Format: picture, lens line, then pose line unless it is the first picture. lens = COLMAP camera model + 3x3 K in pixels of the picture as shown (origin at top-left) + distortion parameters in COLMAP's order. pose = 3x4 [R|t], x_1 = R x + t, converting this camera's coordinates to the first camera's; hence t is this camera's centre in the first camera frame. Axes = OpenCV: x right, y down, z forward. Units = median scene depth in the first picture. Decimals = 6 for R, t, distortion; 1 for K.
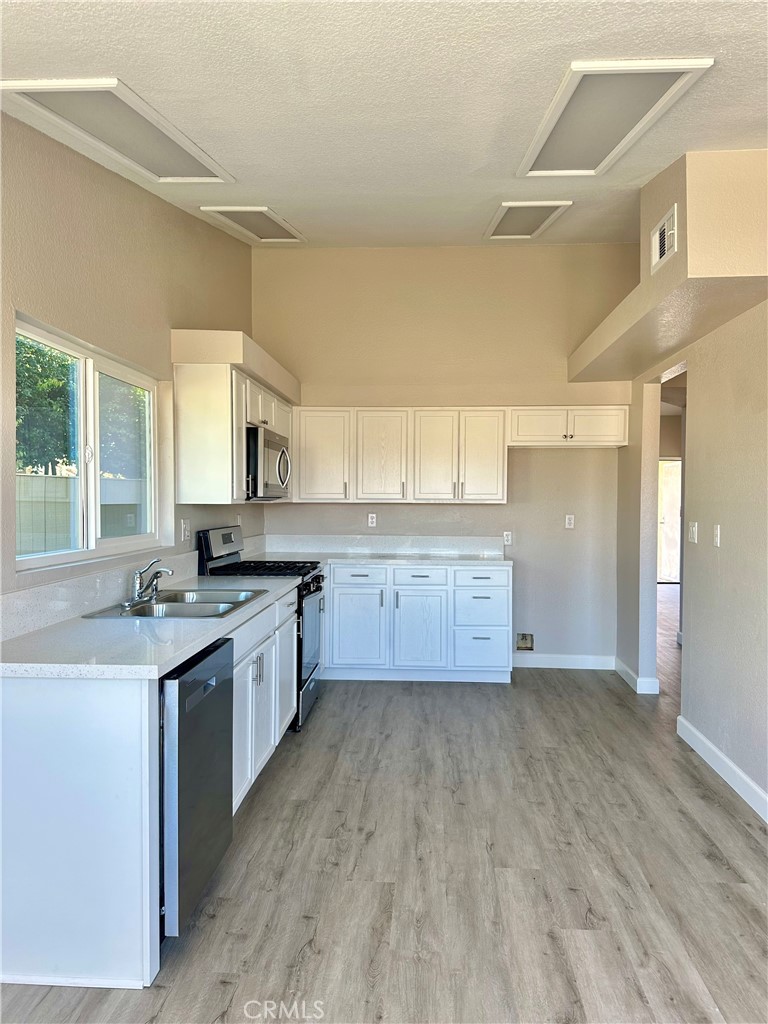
lens RADIAL K [[716.2, 0, 384.0], [0, 716.2, 512.0], [0, 0, 1]] dist [0.098685, -0.160470]
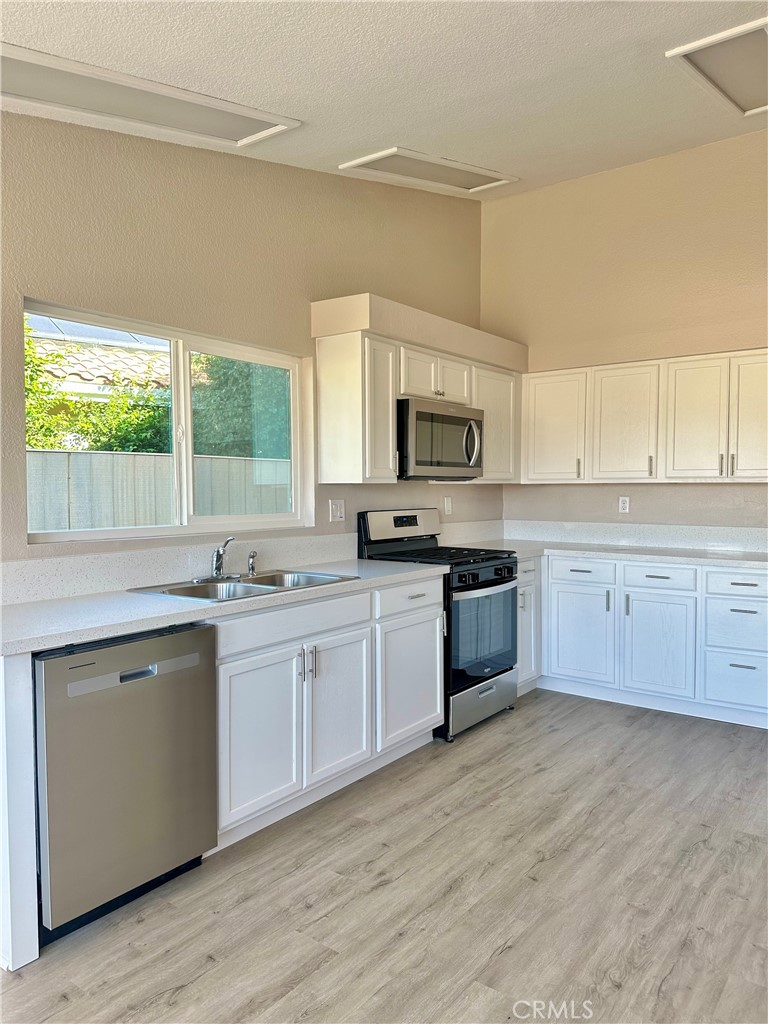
lens RADIAL K [[719.8, 0, 387.2], [0, 719.8, 507.5], [0, 0, 1]] dist [0.052307, -0.065586]
pose [[0.833251, 0.008629, -0.552827, 0.325939], [-0.004725, 0.999953, 0.008487, 0.012806], [0.552874, -0.004459, 0.833253, 0.247846]]
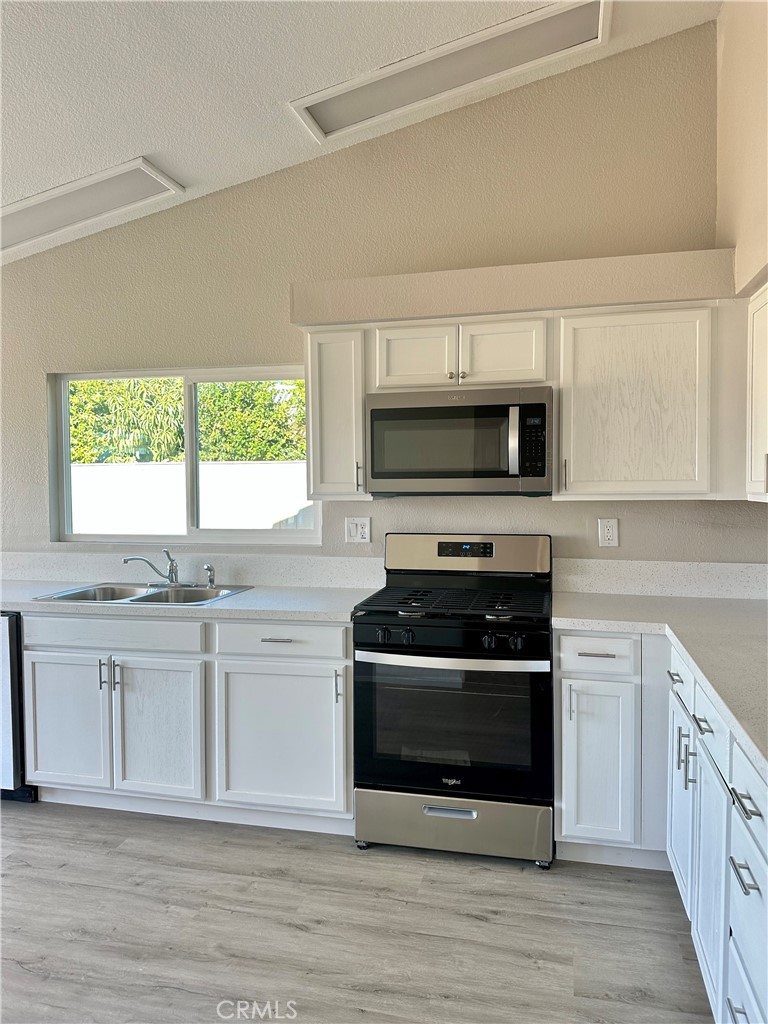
lens RADIAL K [[730.1, 0, 381.8], [0, 730.1, 498.0], [0, 0, 1]] dist [-0.004314, -0.000261]
pose [[-0.174899, 0.024245, -0.984288, 0.571477], [-0.013271, 0.999548, 0.026979, -0.036719], [0.984497, 0.017781, -0.174498, 1.228299]]
